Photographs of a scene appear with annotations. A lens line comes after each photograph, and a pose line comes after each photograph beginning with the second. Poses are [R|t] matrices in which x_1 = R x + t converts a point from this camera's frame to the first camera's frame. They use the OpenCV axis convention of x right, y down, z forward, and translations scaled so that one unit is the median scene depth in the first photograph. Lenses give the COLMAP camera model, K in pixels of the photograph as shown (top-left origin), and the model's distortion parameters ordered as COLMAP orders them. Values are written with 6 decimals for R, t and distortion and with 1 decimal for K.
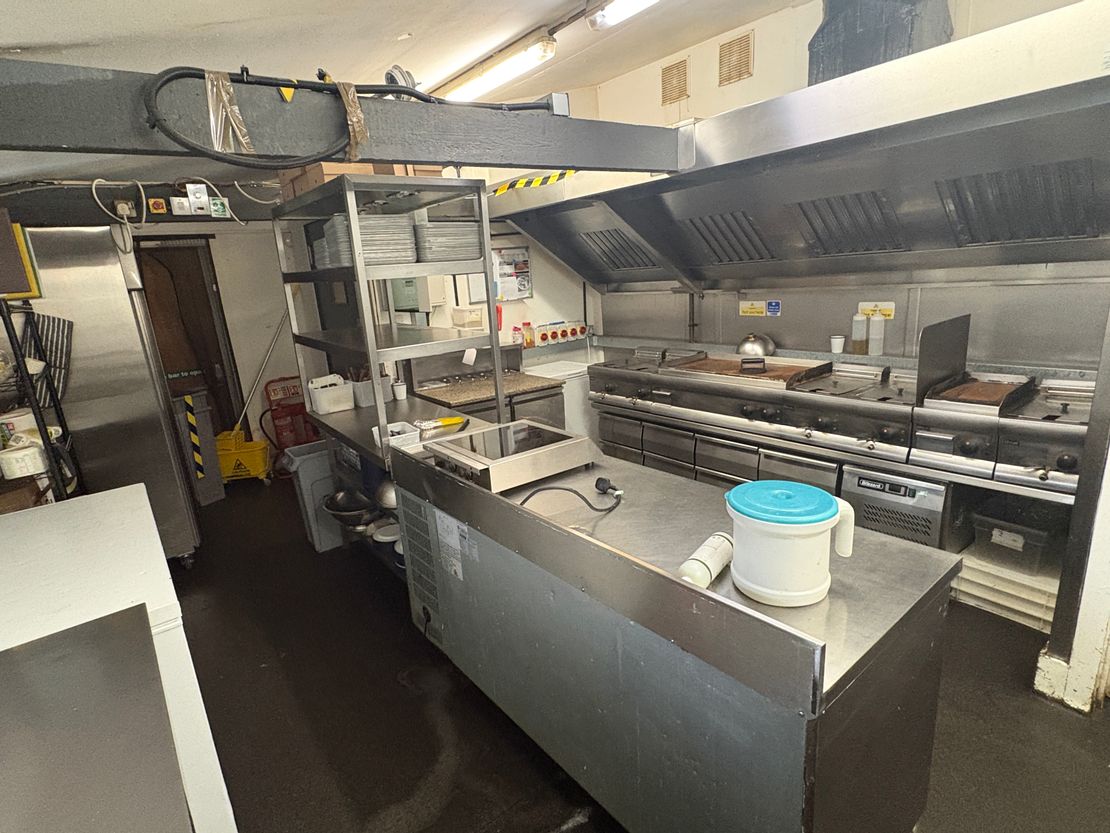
lens RADIAL K [[573.7, 0, 551.8], [0, 573.7, 417.2], [0, 0, 1]] dist [0.000702, -0.001077]
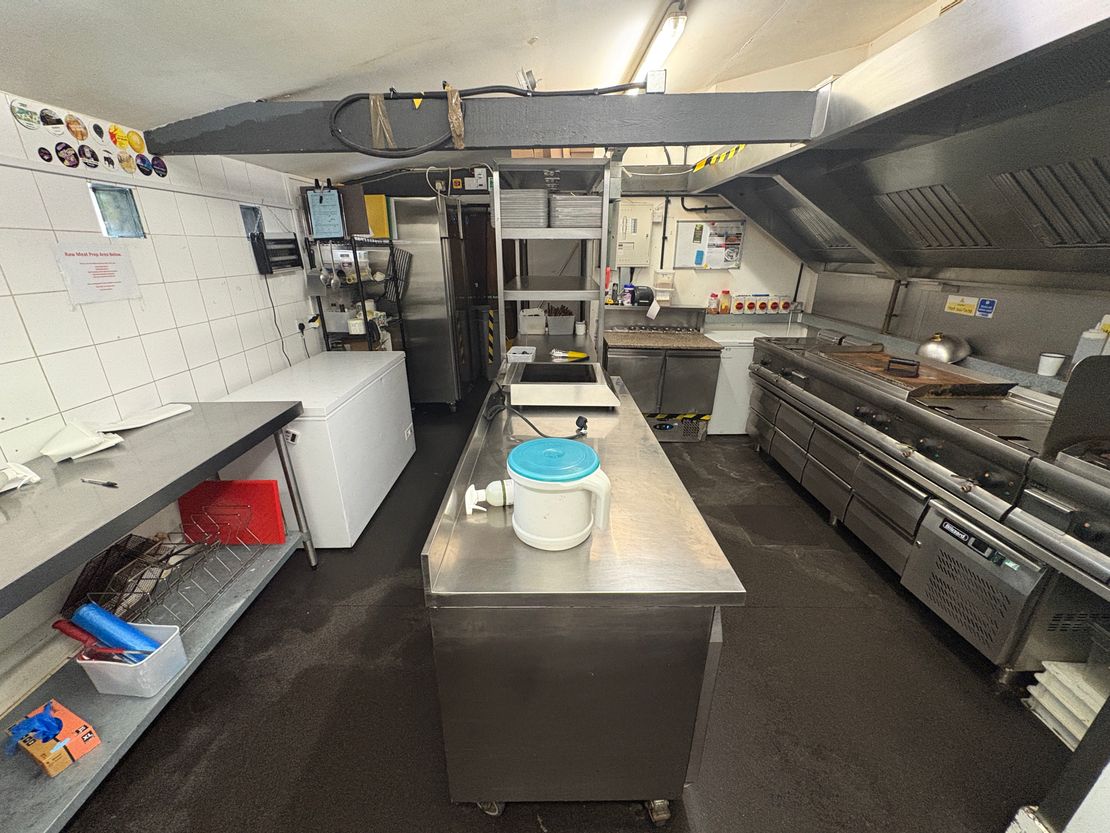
lens RADIAL K [[443.3, 0, 552.3], [0, 443.3, 418.5], [0, 0, 1]] dist [-0.000865, 0.000449]
pose [[0.783977, 0.284070, -0.551982, 0.340194], [-0.205973, 0.957820, 0.200388, -0.040749], [0.585623, -0.043406, 0.809420, 0.118218]]
